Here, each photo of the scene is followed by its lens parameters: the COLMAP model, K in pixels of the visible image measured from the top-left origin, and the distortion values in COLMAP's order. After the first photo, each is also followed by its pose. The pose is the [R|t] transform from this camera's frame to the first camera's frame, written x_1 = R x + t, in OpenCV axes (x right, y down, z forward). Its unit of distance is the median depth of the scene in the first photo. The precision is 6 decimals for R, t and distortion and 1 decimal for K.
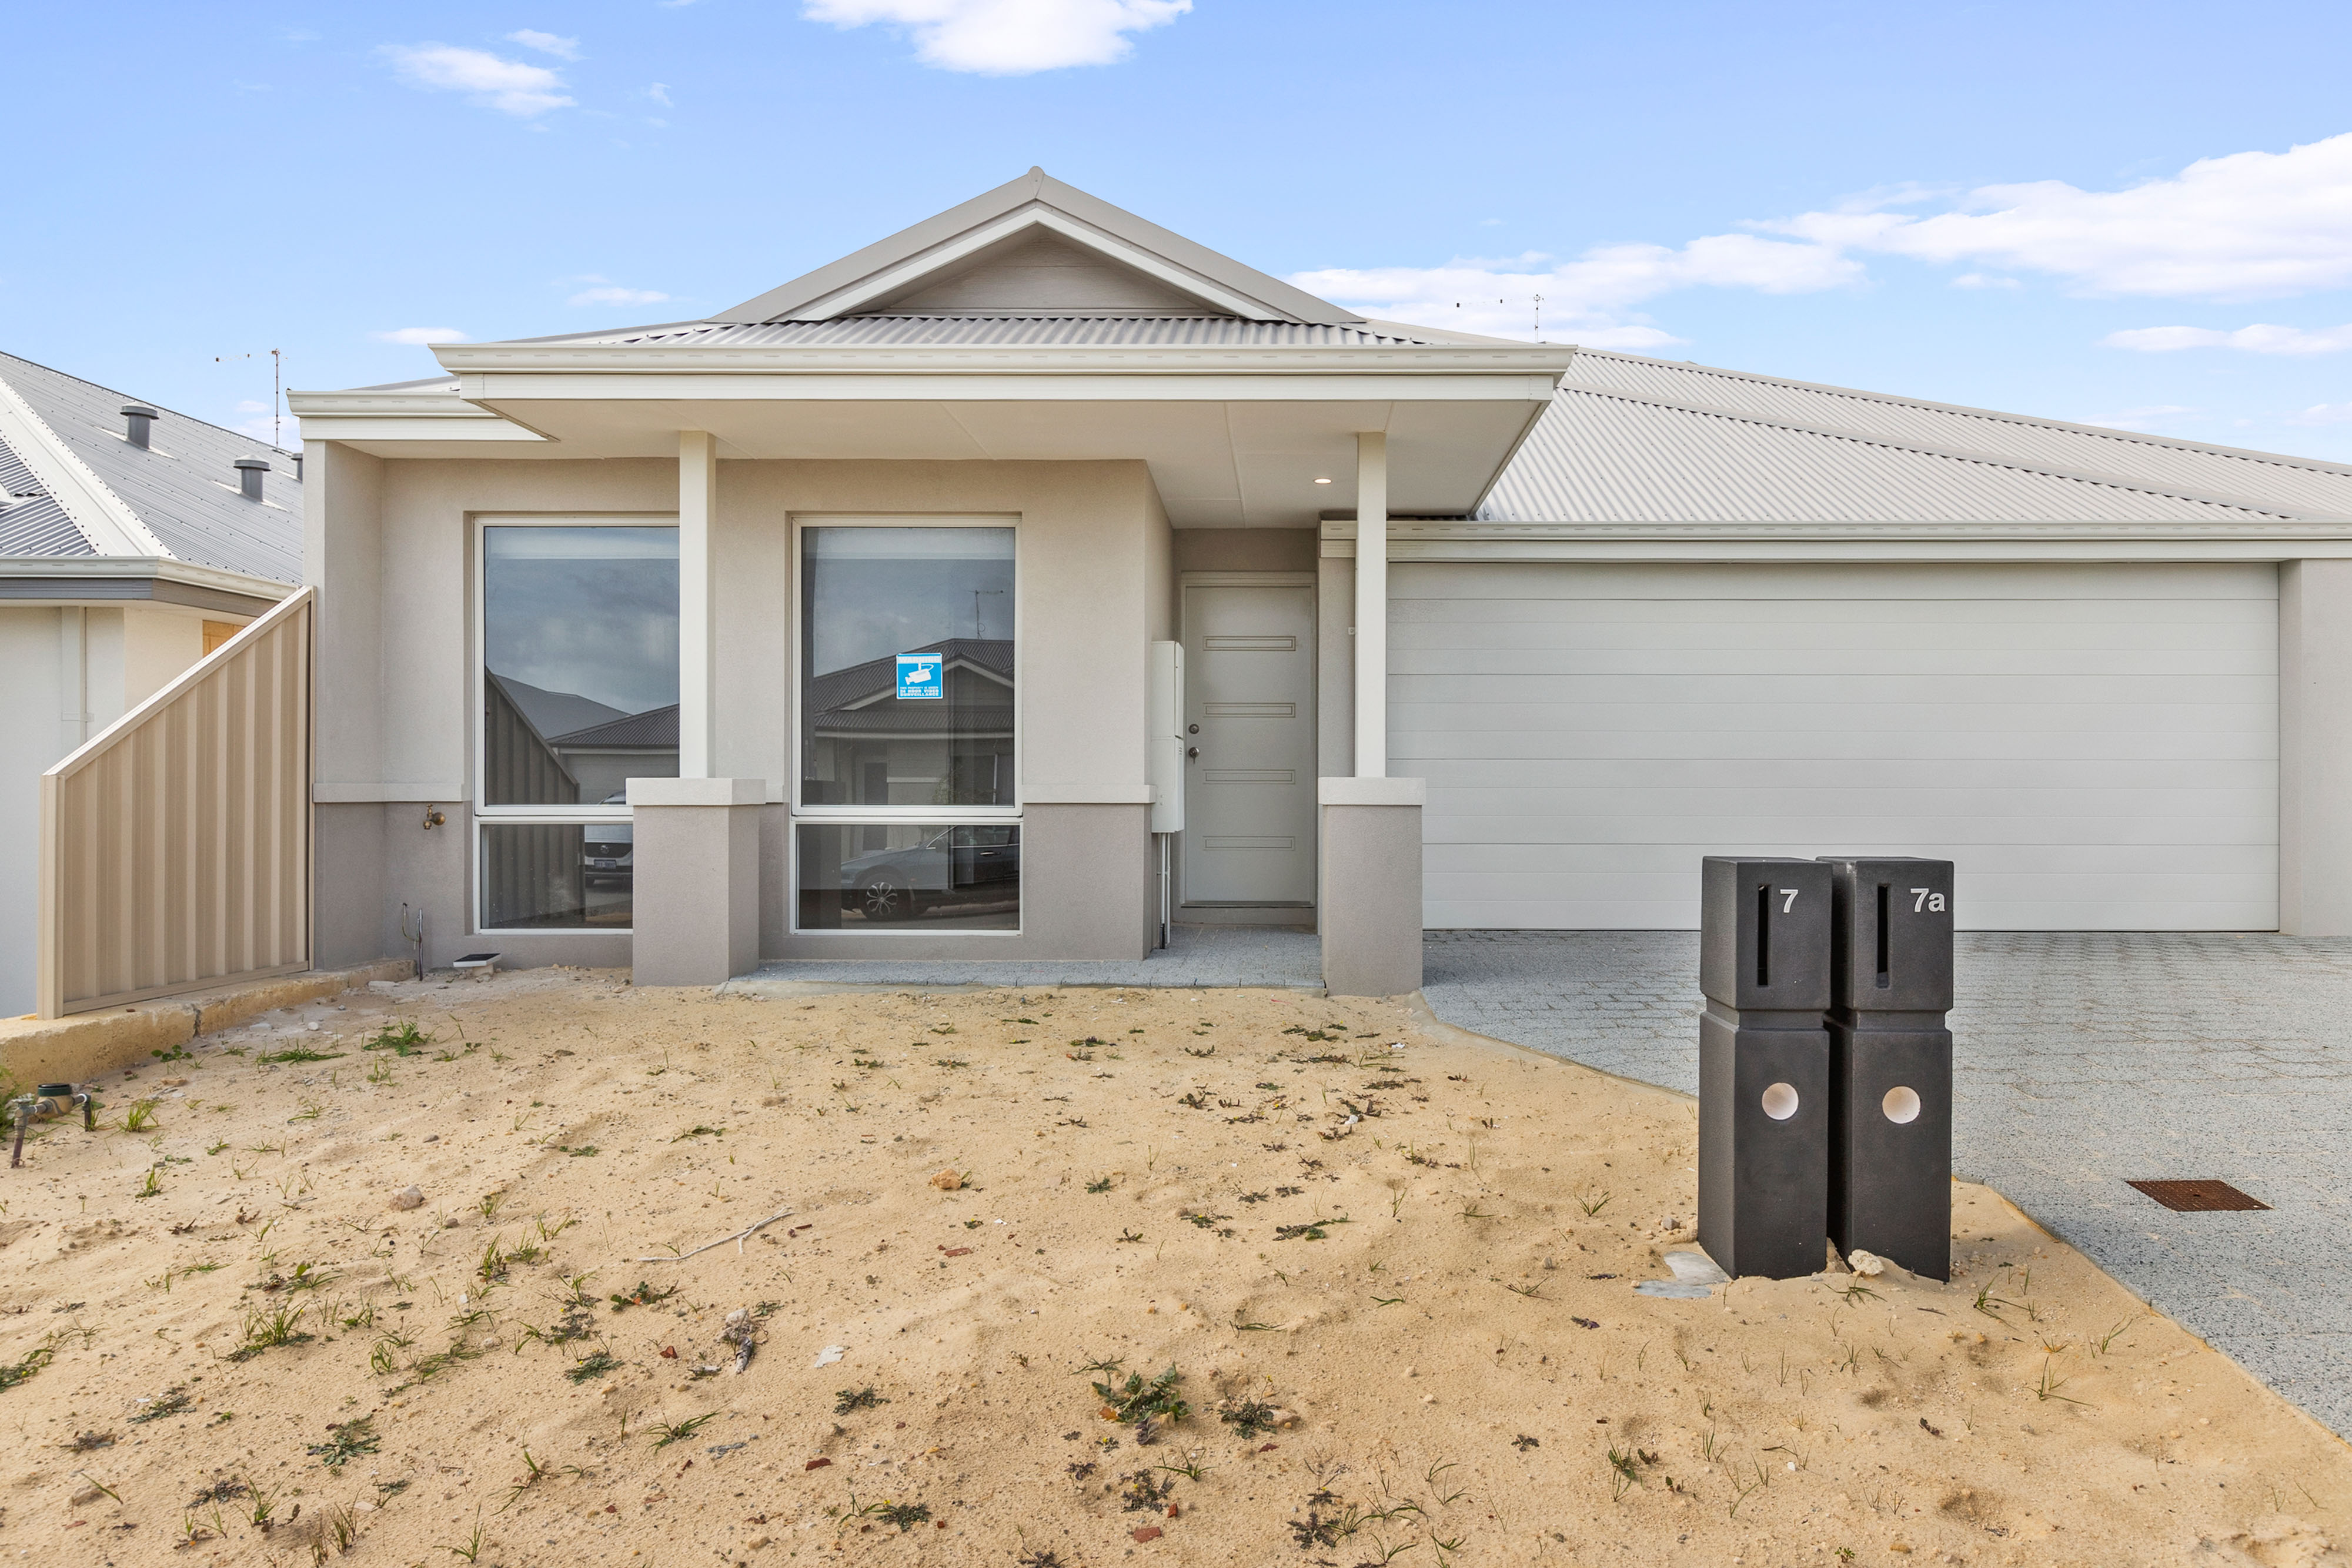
lens RADIAL K [[1521.2, 0, 1176.7], [0, 1521.2, 734.6], [0, 0, 1]] dist [0.001688, -0.002162]
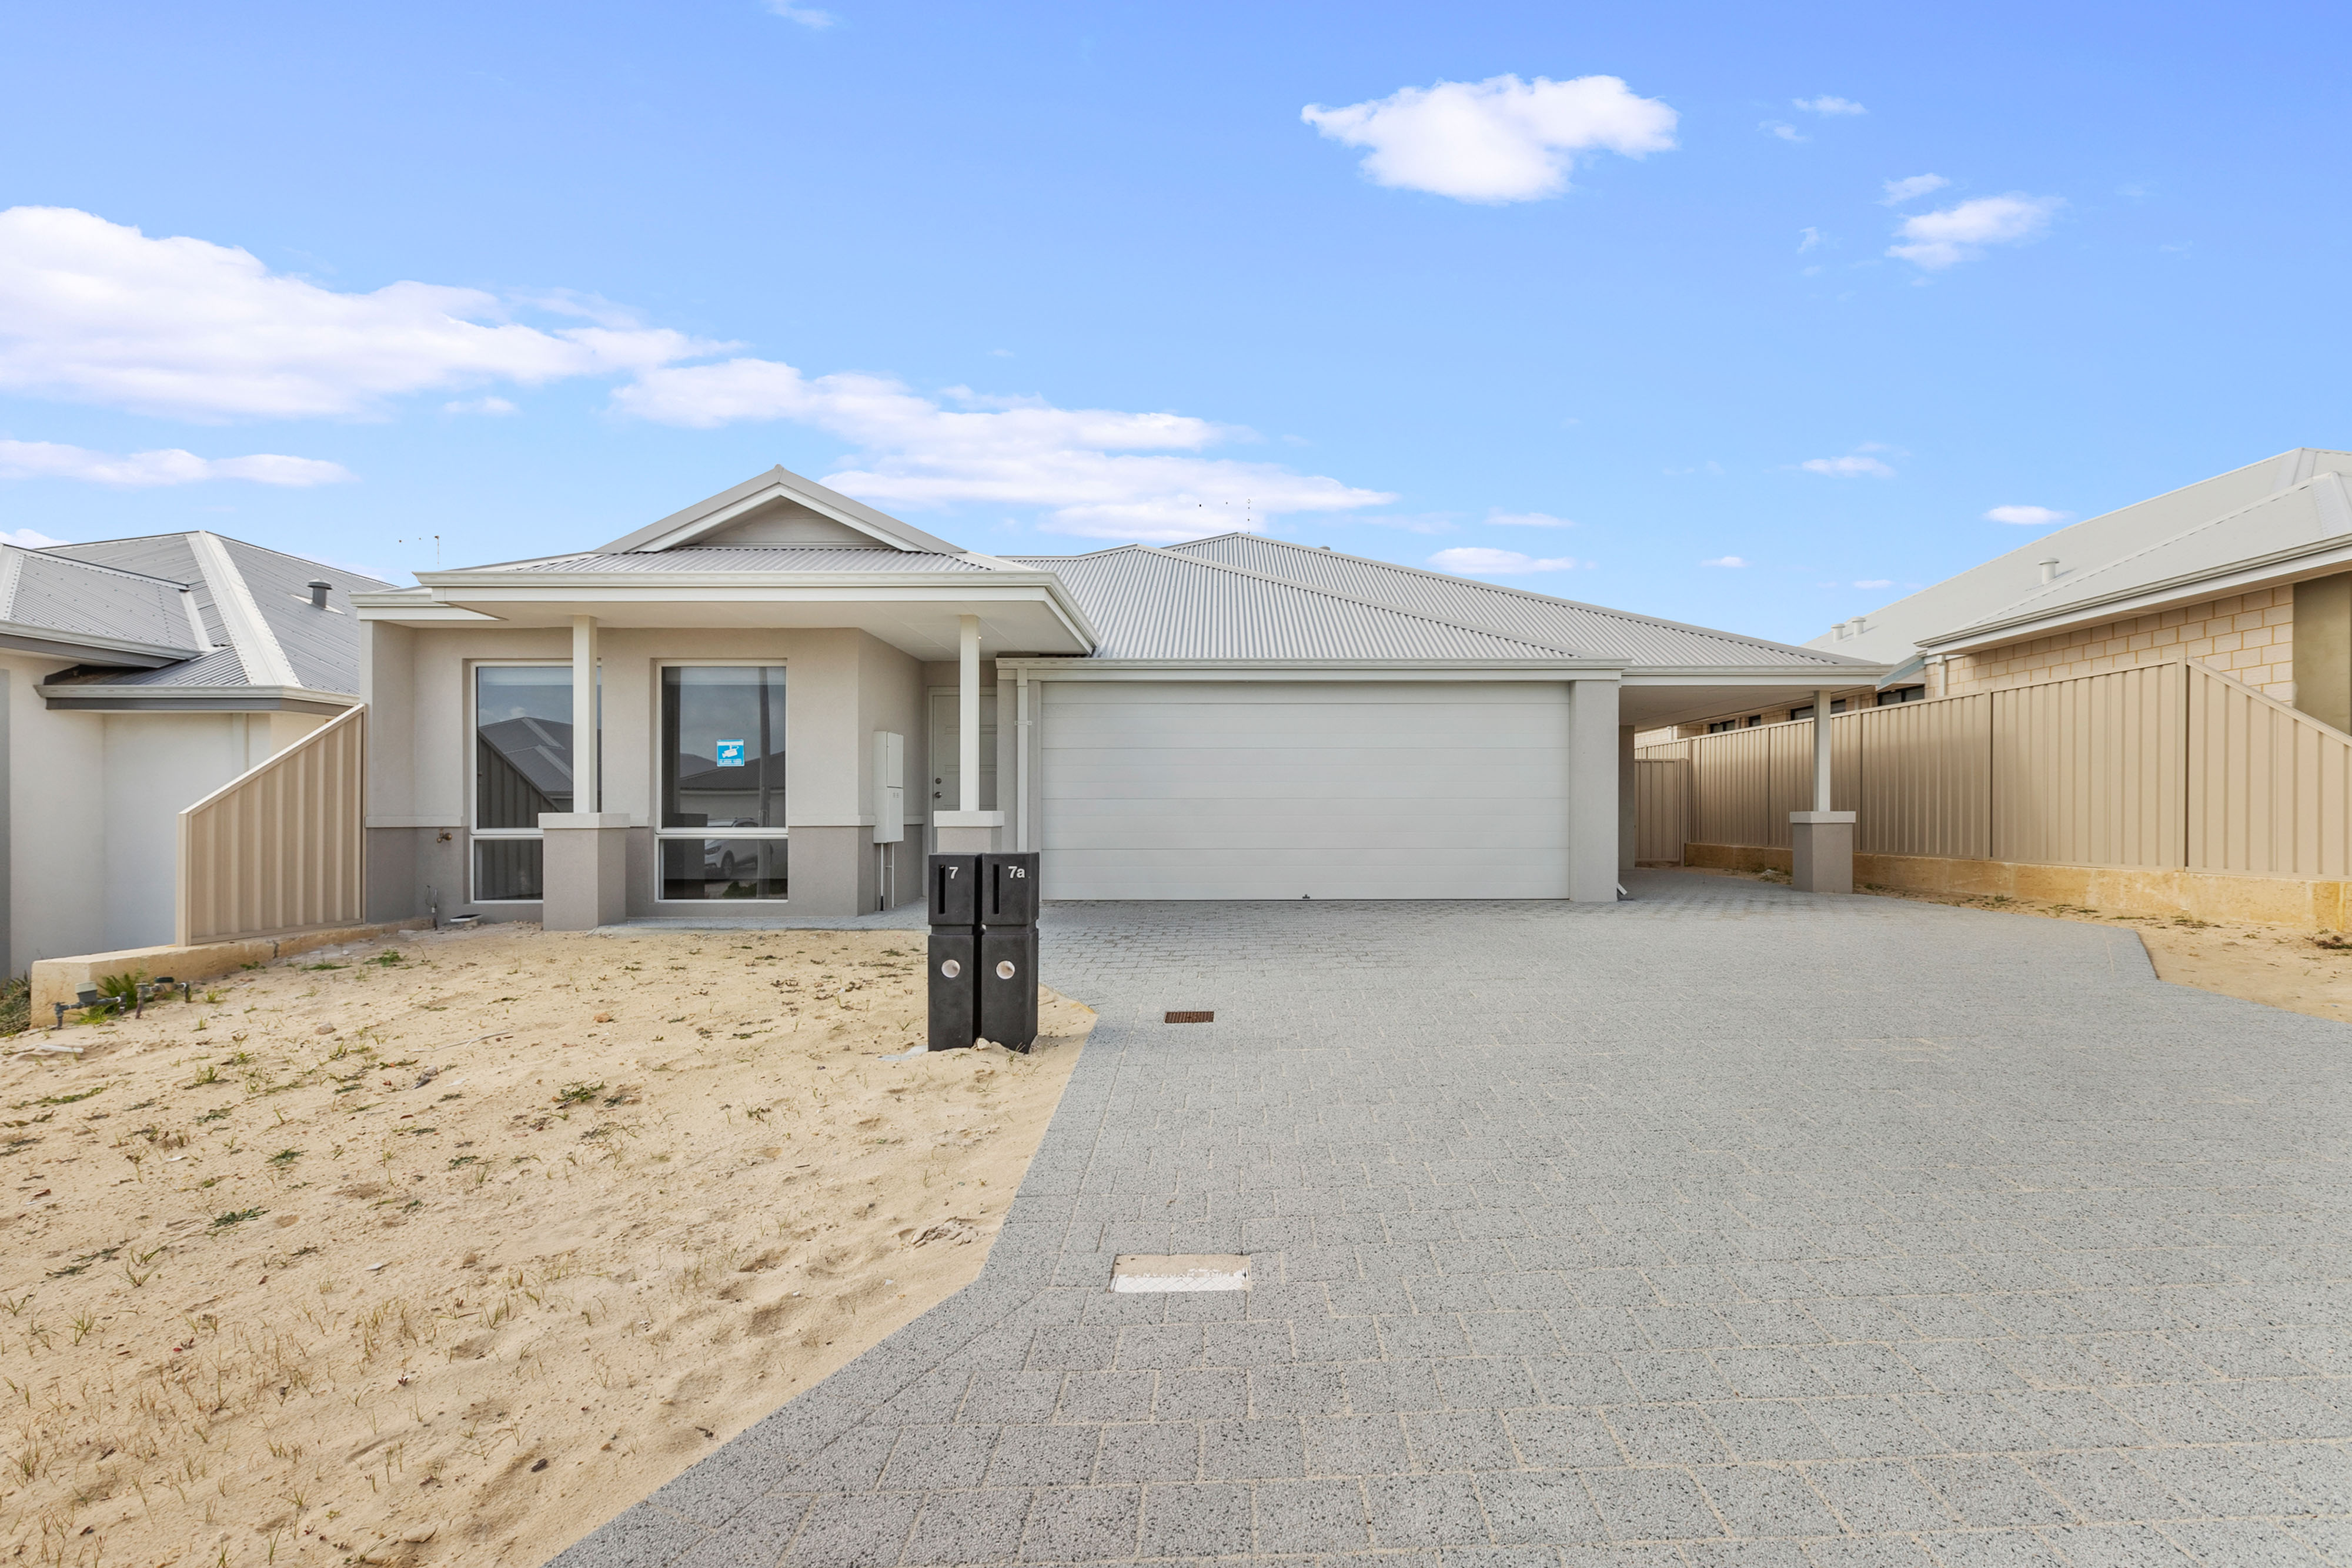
lens RADIAL K [[1065.2, 0, 1167.3], [0, 1065.2, 775.2], [0, 0, 1]] dist [-0.000813, 0.000846]
pose [[0.999908, -0.003407, 0.013162, 0.334507], [0.003421, 0.999994, -0.001043, -0.011028], [-0.013158, 0.001088, 0.999913, -0.232917]]
